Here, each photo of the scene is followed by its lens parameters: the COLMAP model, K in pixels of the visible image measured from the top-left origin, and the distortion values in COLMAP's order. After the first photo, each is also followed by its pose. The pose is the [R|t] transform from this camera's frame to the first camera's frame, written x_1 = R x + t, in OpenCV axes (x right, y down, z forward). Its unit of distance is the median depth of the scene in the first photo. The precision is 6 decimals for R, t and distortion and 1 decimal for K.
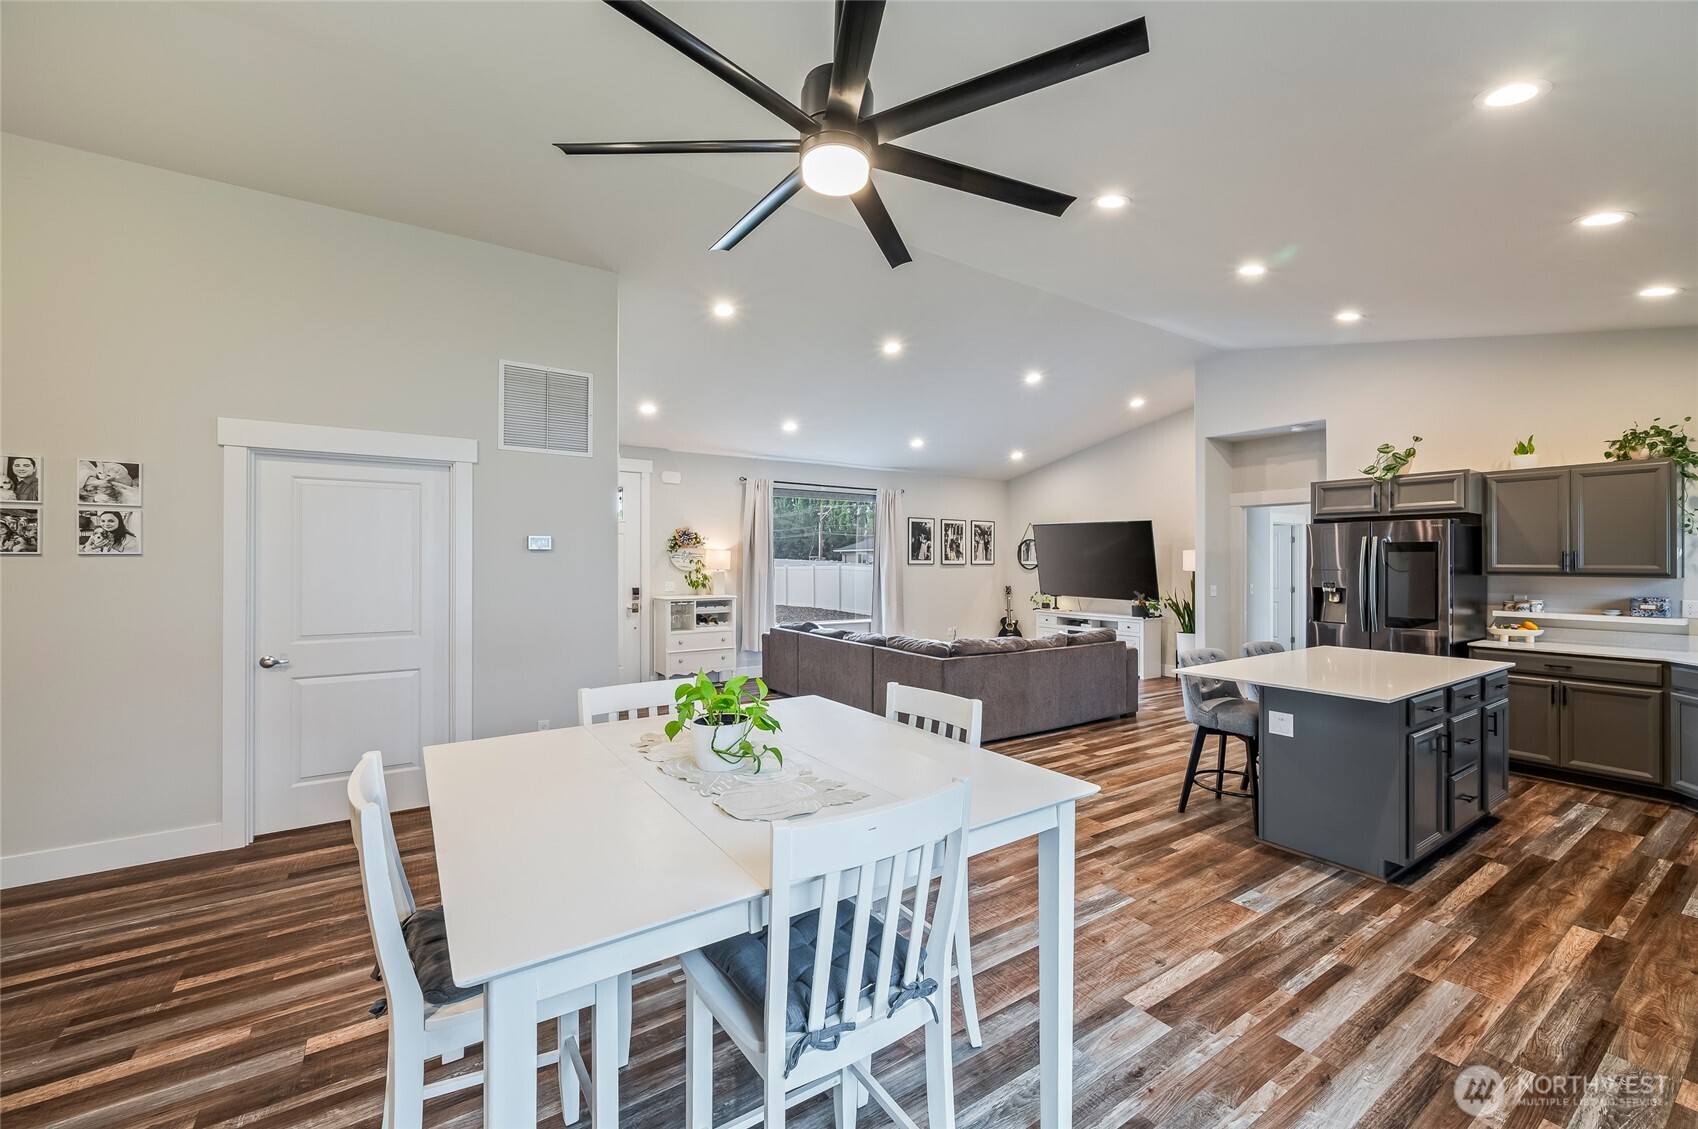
lens RADIAL K [[685.2, 0, 848.2], [0, 685.2, 561.3], [0, 0, 1]] dist [-0.001511, -0.000263]
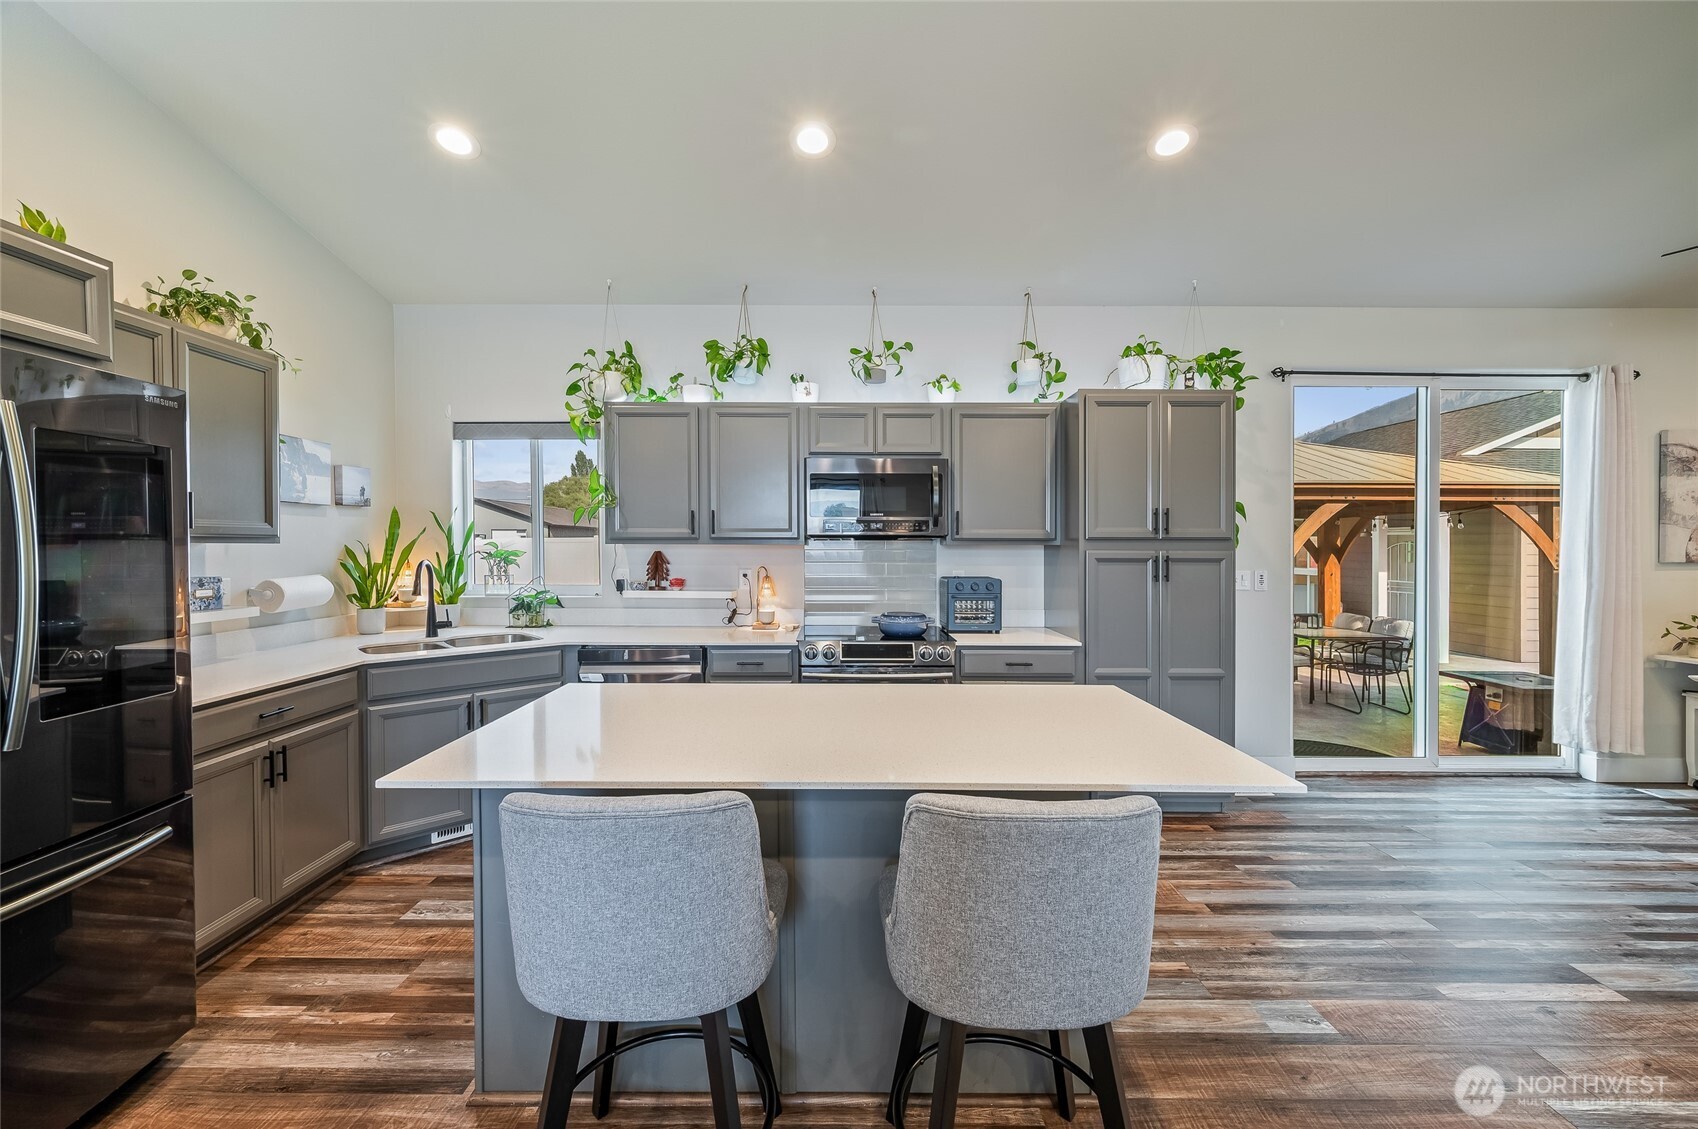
lens RADIAL K [[685.2, 0, 847.2], [0, 685.2, 559.9], [0, 0, 1]] dist [-0.001511, -0.000263]
pose [[-0.832419, -0.009059, 0.554073, 0.388904], [0.002360, 0.999799, 0.019892, 0.028628], [-0.554142, 0.017867, -0.832230, 1.168448]]
